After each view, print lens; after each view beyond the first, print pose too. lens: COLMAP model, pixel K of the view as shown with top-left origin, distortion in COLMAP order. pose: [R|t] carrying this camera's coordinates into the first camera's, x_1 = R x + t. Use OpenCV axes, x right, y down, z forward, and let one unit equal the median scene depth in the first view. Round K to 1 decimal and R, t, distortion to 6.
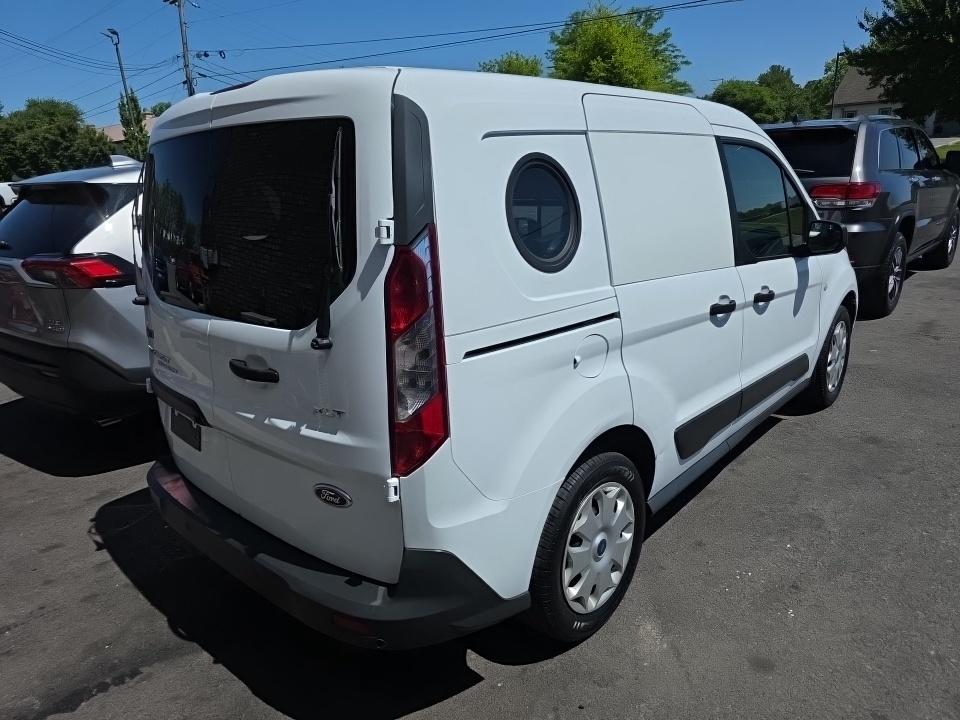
lens RADIAL K [[654.7, 0, 484.1], [0, 654.7, 363.9], [0, 0, 1]] dist [0.028402, -0.025281]
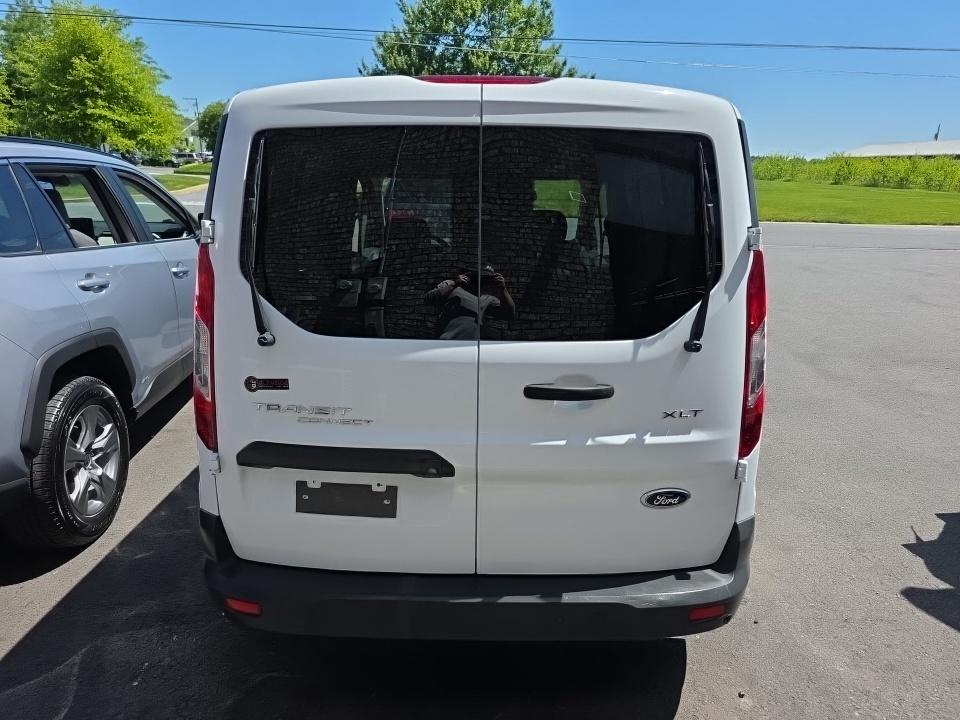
lens RADIAL K [[654.7, 0, 480.5], [0, 654.7, 357.5], [0, 0, 1]] dist [0.028402, -0.025281]
pose [[0.747797, -0.121016, 0.652805, -1.051385], [0.145567, 0.989209, 0.016628, -0.071613], [-0.647773, 0.082593, 0.757343, 0.385611]]
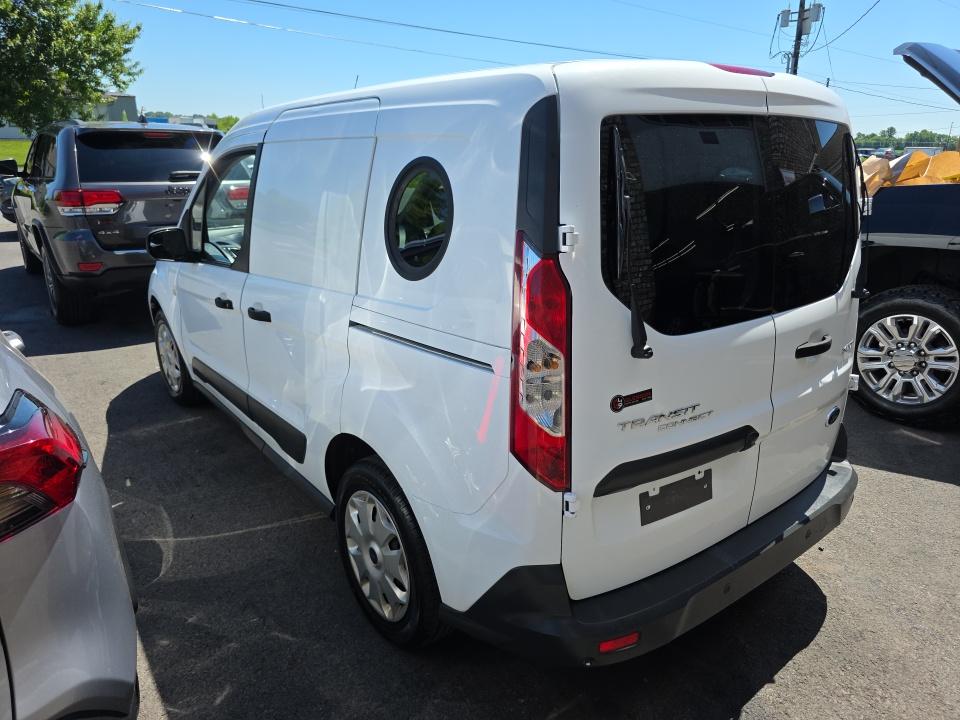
lens RADIAL K [[654.7, 0, 482.8], [0, 654.7, 359.8], [0, 0, 1]] dist [0.028402, -0.025281]
pose [[0.200564, -0.259955, 0.944562, -1.509995], [0.271234, 0.941199, 0.201437, -0.338644], [-0.941385, 0.215797, 0.259279, 1.251697]]
